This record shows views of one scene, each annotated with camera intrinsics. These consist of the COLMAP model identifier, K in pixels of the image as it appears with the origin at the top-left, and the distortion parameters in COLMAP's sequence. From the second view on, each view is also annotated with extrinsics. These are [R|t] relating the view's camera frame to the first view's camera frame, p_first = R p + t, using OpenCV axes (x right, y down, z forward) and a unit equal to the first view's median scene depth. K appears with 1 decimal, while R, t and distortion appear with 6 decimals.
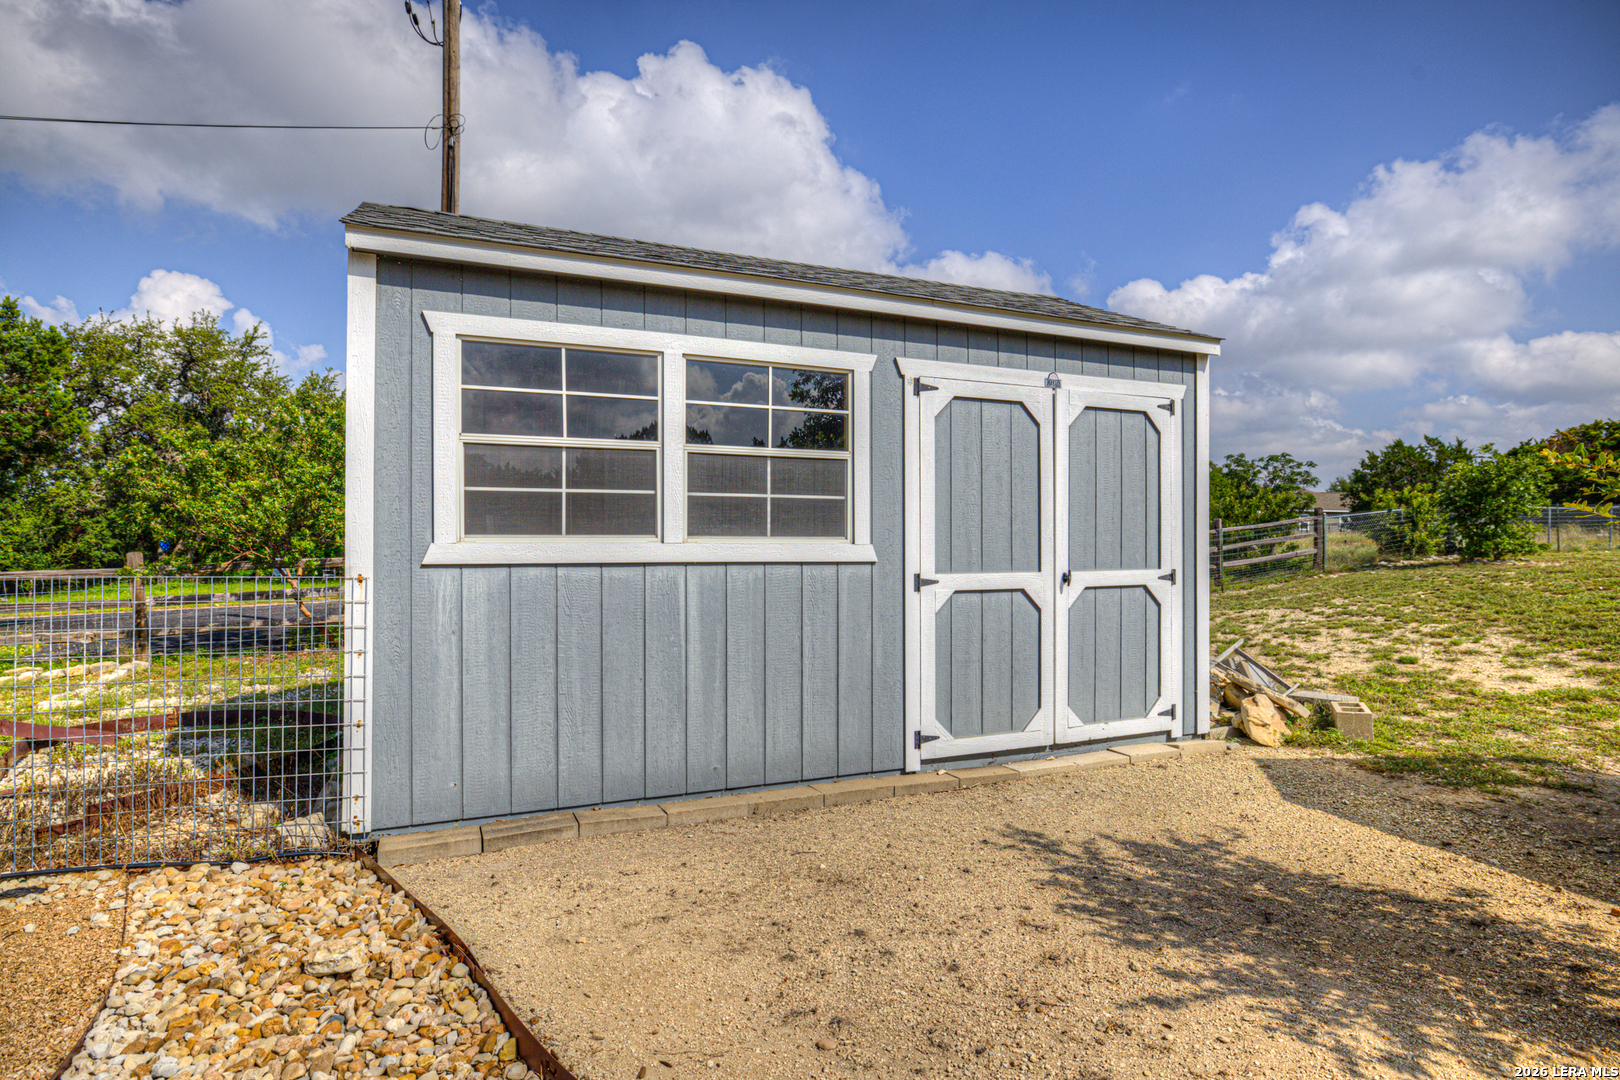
lens RADIAL K [[846.6, 0, 821.9], [0, 846.6, 539.5], [0, 0, 1]] dist [0.003818, -0.000530]
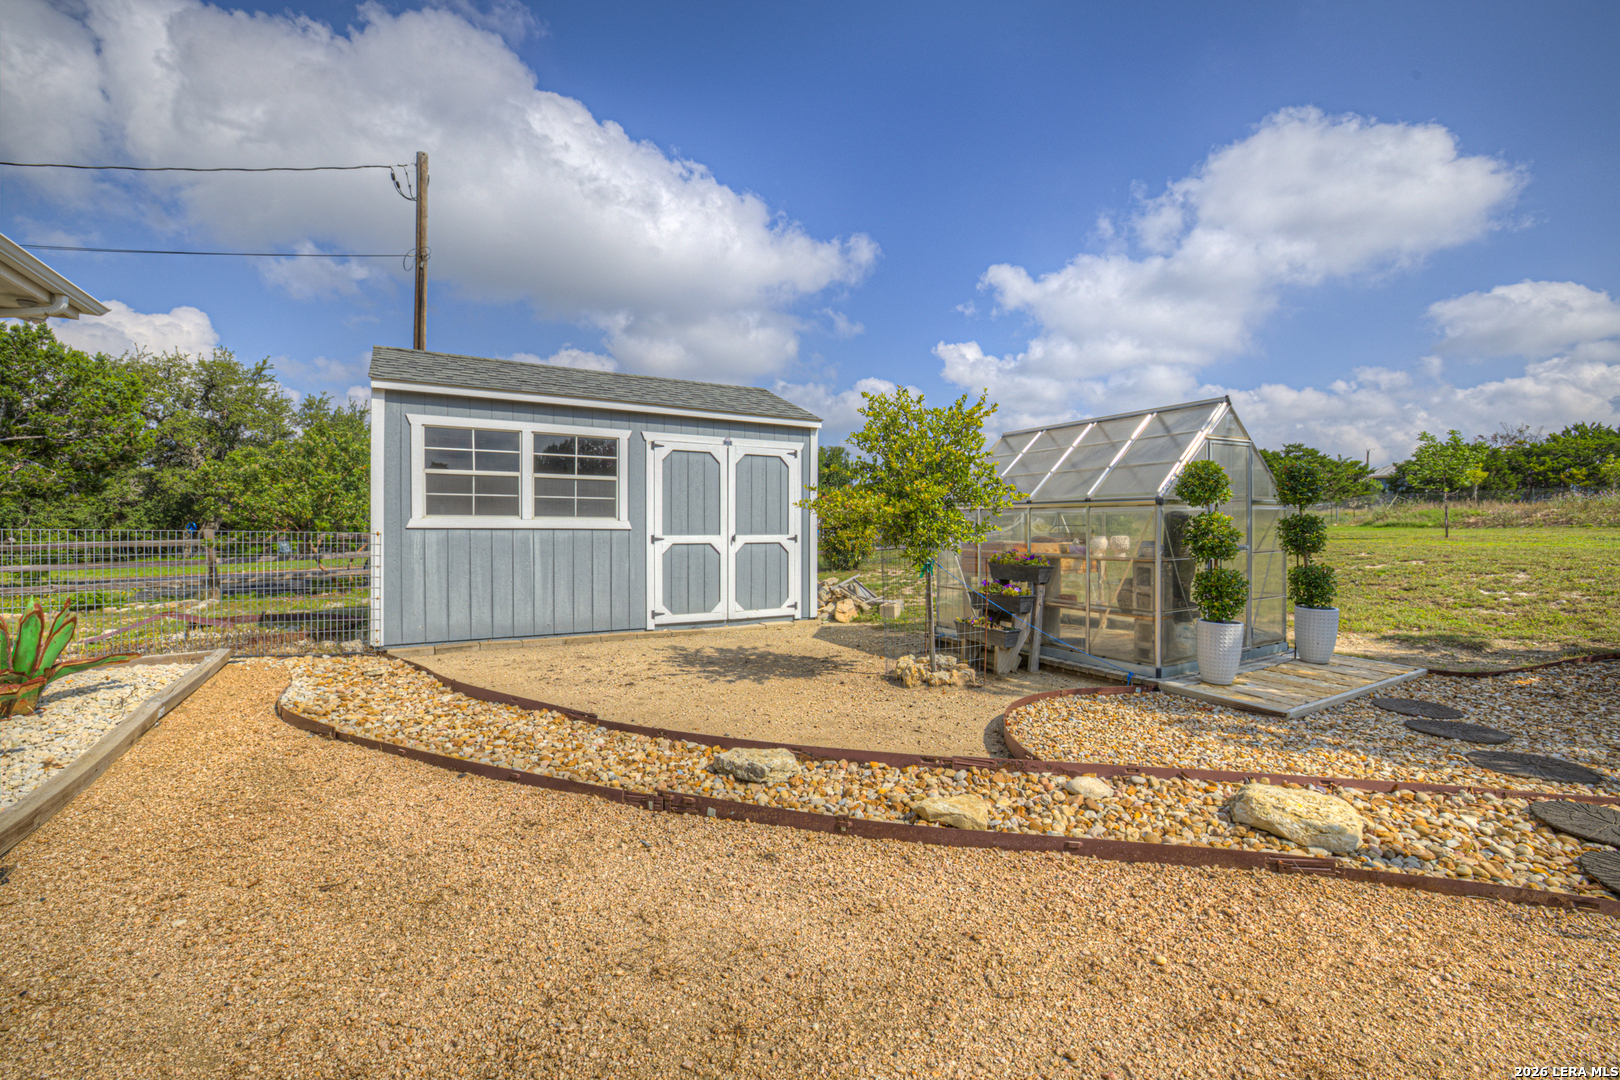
lens RADIAL K [[692.7, 0, 807.9], [0, 692.7, 534.3], [0, 0, 1]] dist [-0.014201, 0.002845]
pose [[0.995266, 0.001441, 0.097182, 0.323659], [-0.002291, 0.999960, 0.008639, 0.022632], [-0.097166, -0.008821, 0.995229, -0.728829]]
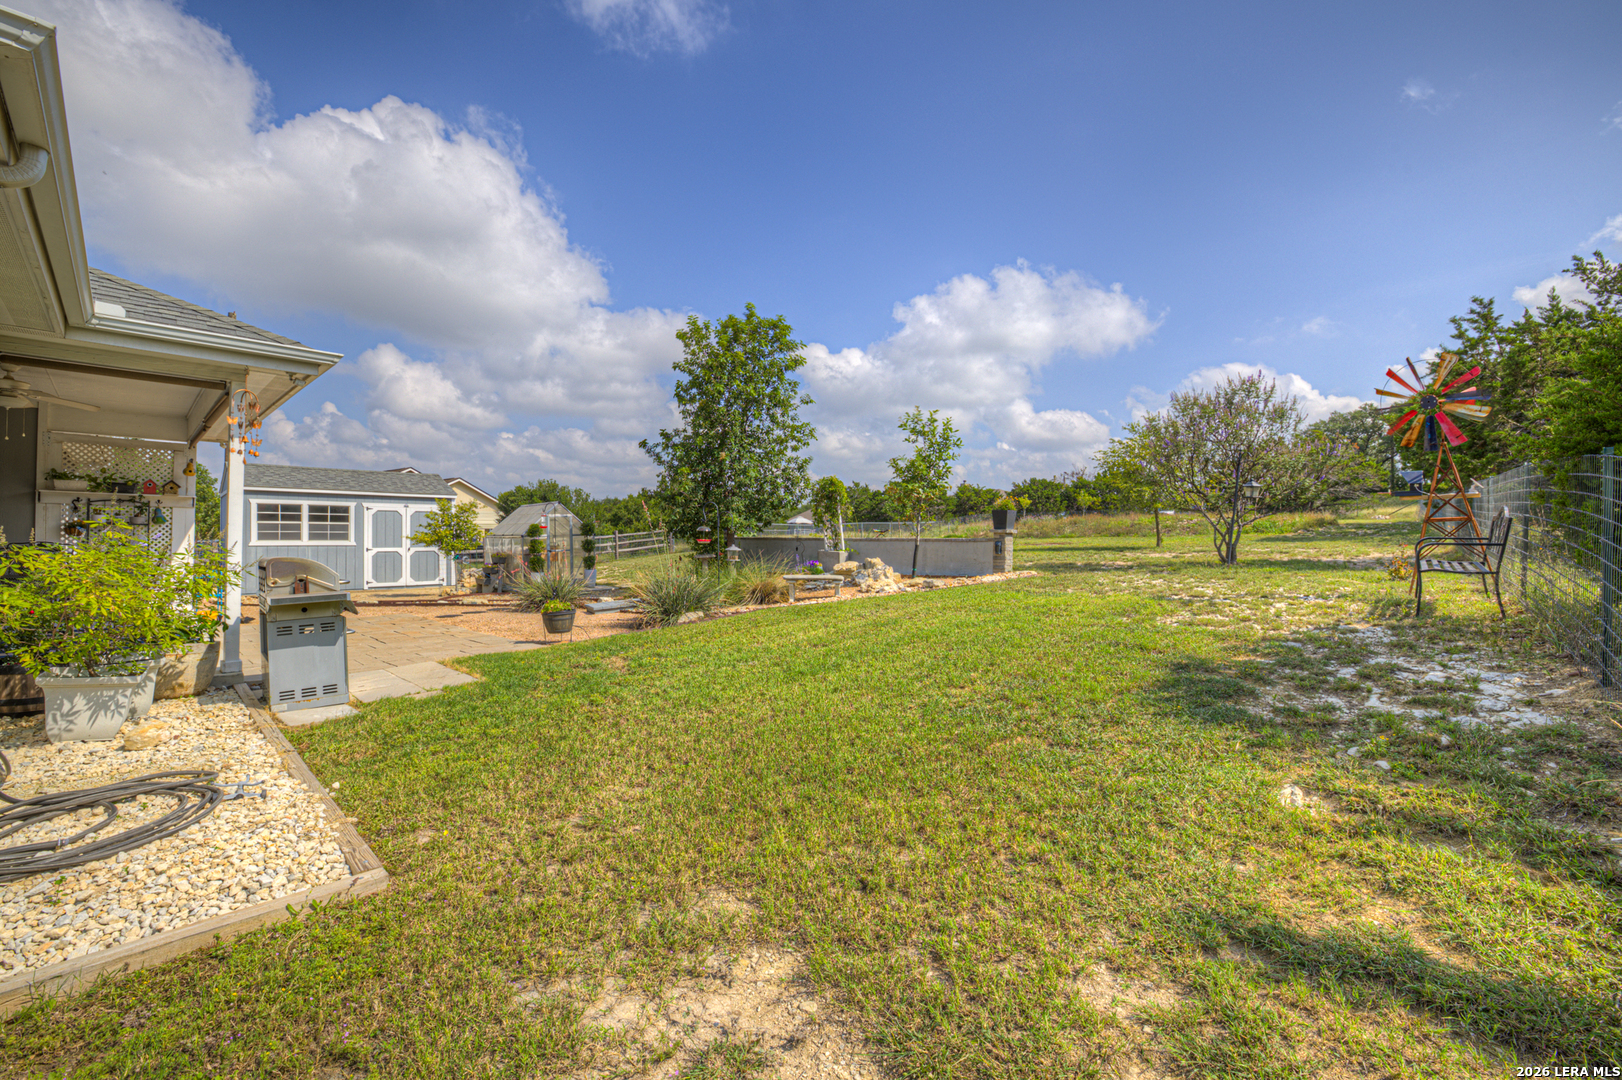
lens RADIAL K [[693.5, 0, 797.0], [0, 693.5, 533.5], [0, 0, 1]] dist [-0.014201, 0.002845]
pose [[0.936870, -0.001054, 0.349678, 1.008737], [0.004400, 0.999952, -0.008775, 0.004211], [-0.349651, 0.009760, 0.936829, -3.438299]]
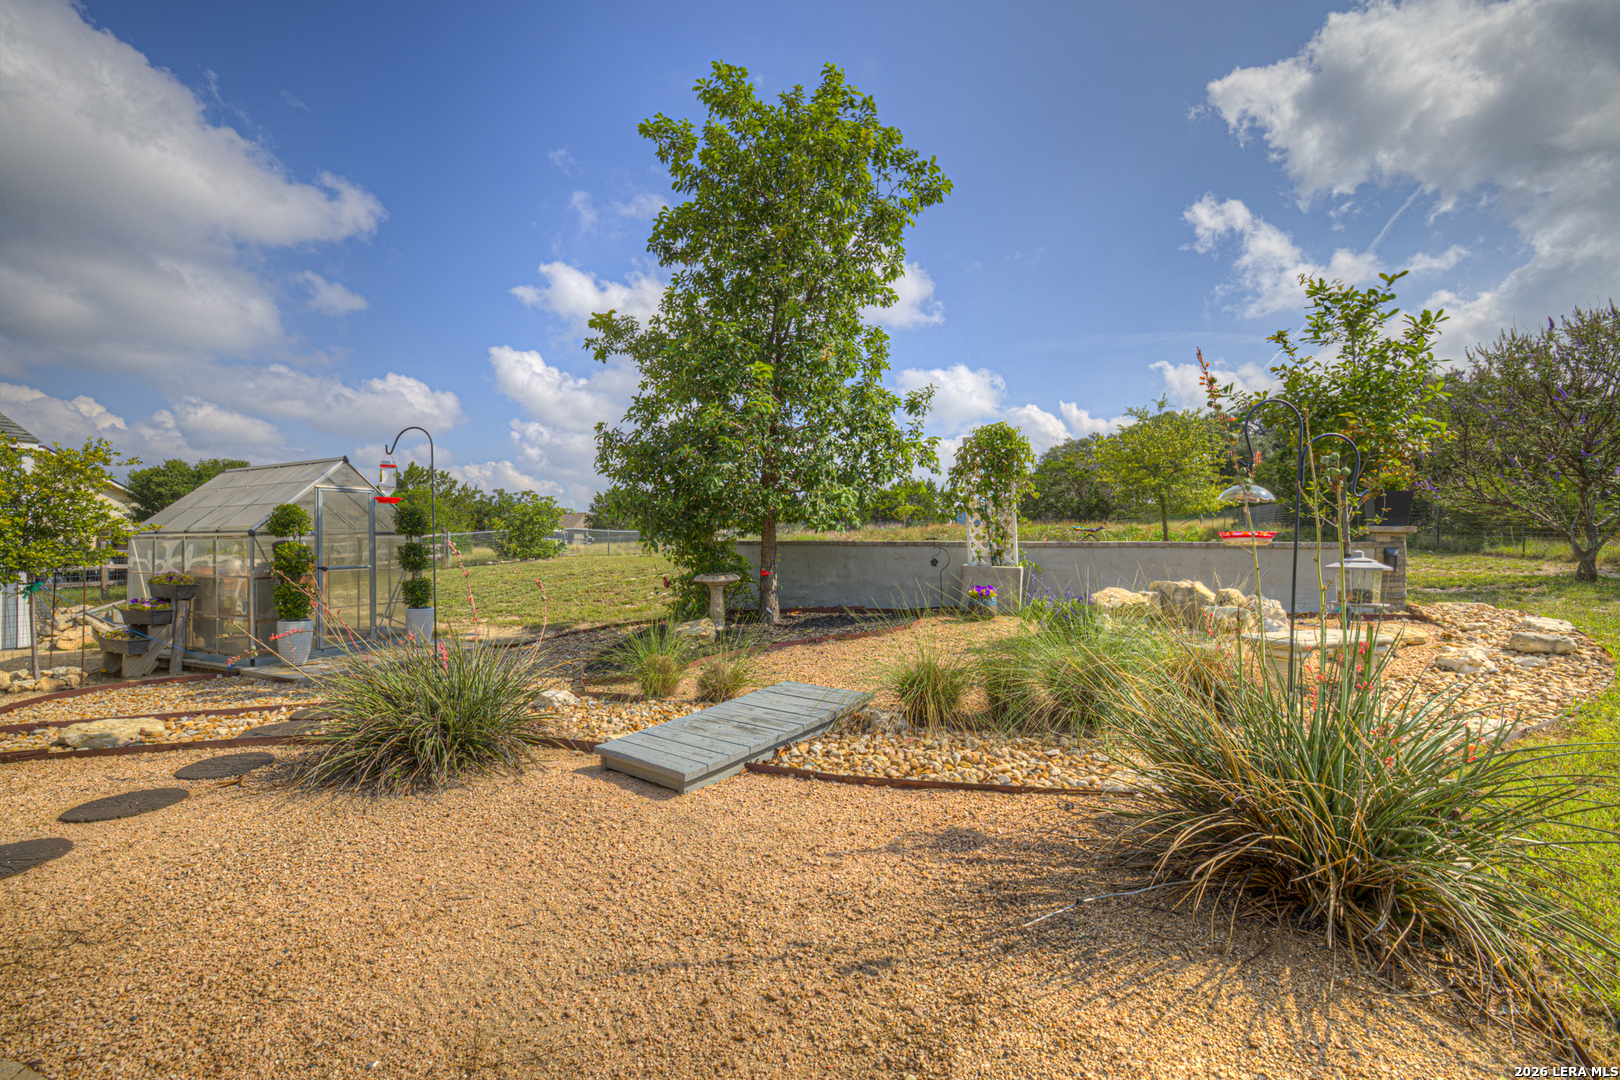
lens RADIAL K [[692.7, 0, 826.3], [0, 692.7, 540.4], [0, 0, 1]] dist [-0.014201, 0.002845]
pose [[0.738541, -0.005716, 0.674184, 0.855853], [-0.000435, 0.999960, 0.008954, -0.019103], [-0.674208, -0.006906, 0.738509, -1.530263]]
